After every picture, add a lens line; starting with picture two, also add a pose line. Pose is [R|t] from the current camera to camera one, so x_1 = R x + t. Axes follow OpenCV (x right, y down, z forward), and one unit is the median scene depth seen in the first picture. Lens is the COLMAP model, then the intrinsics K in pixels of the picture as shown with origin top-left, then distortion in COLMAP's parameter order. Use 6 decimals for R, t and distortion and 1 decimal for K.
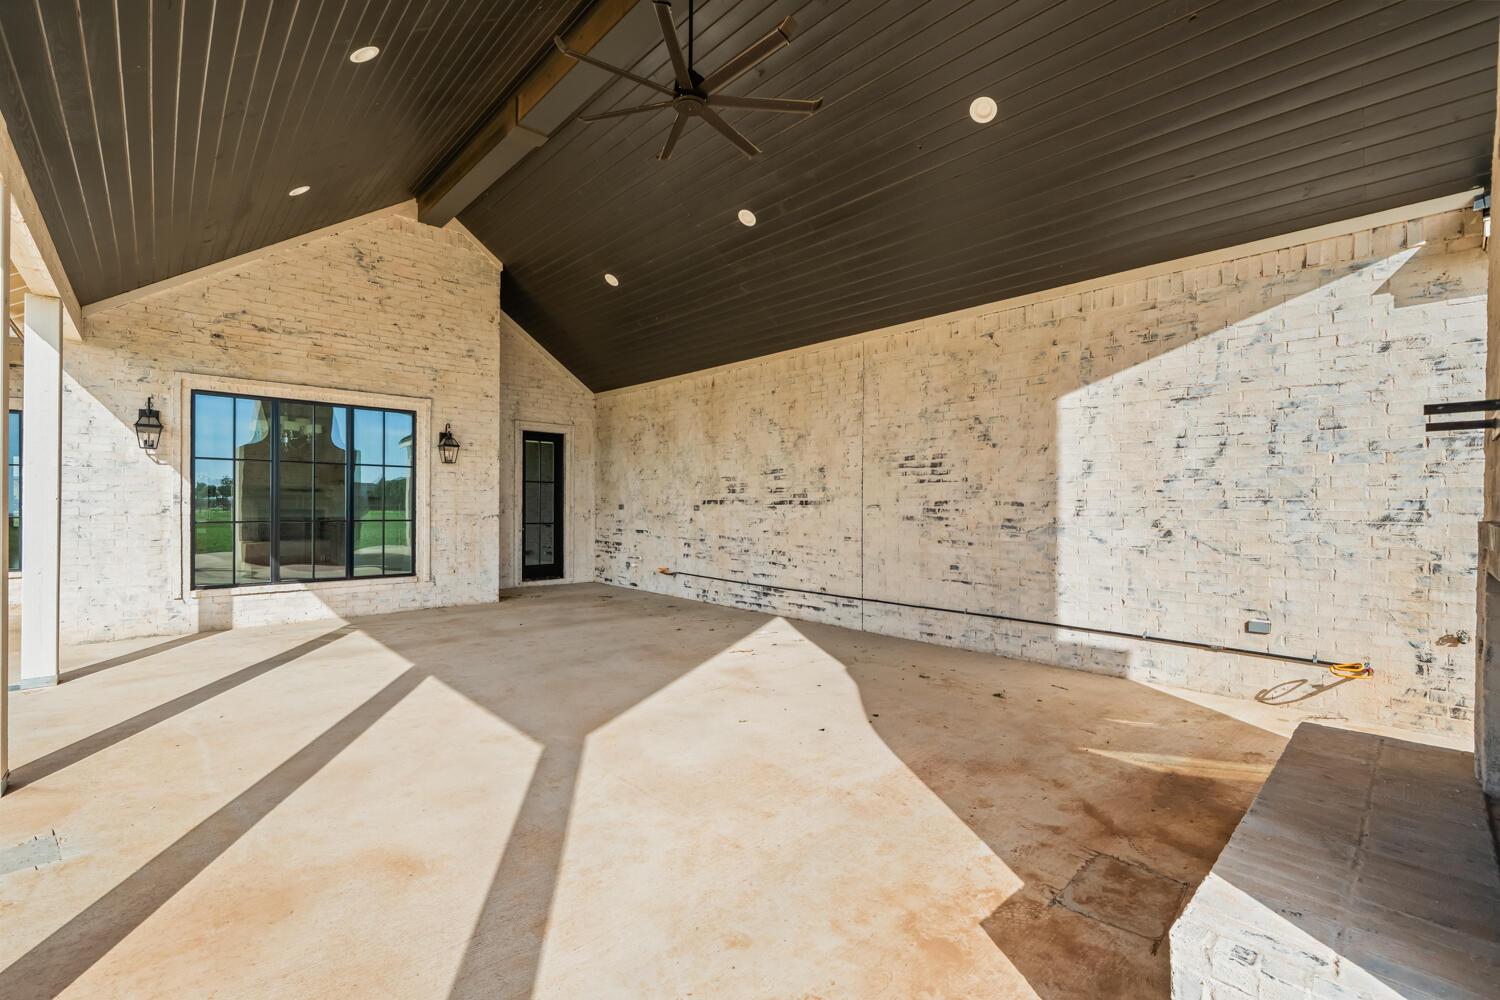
lens RADIAL K [[642.5, 0, 743.8], [0, 642.5, 504.7], [0, 0, 1]] dist [-0.000014, 0.000545]
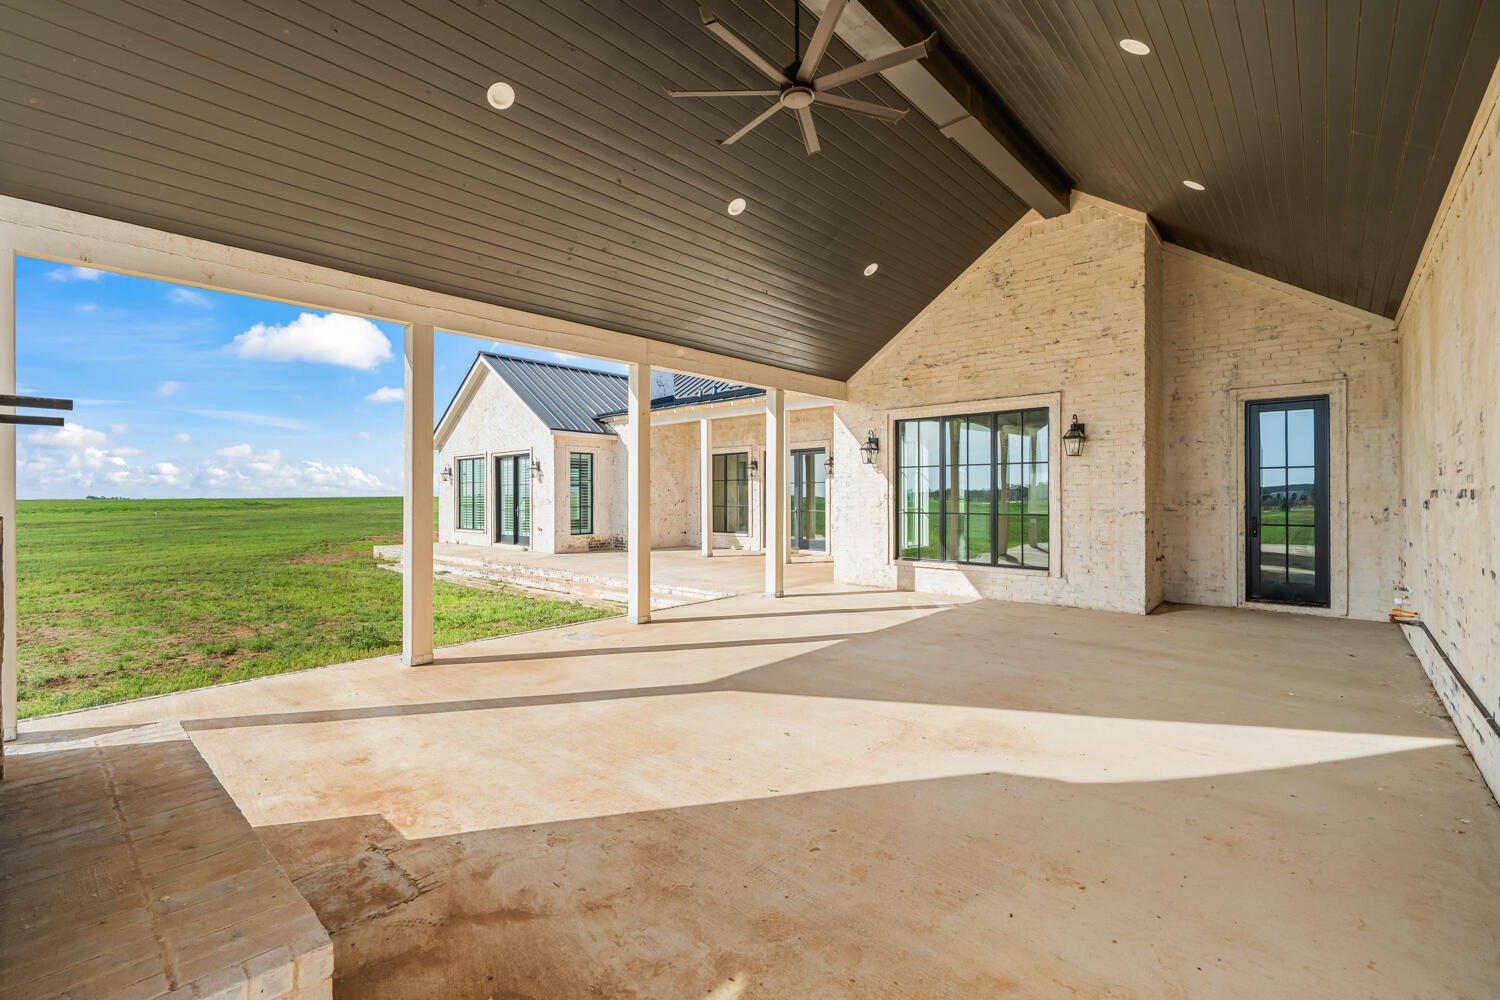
lens RADIAL K [[651.3, 0, 729.9], [0, 651.3, 492.0], [0, 0, 1]] dist [-0.000620, -0.000417]
pose [[0.077361, -0.013928, -0.996906, 0.595366], [0.002009, 0.999903, -0.013814, 0.001042], [0.997001, -0.000934, 0.077382, 0.541163]]
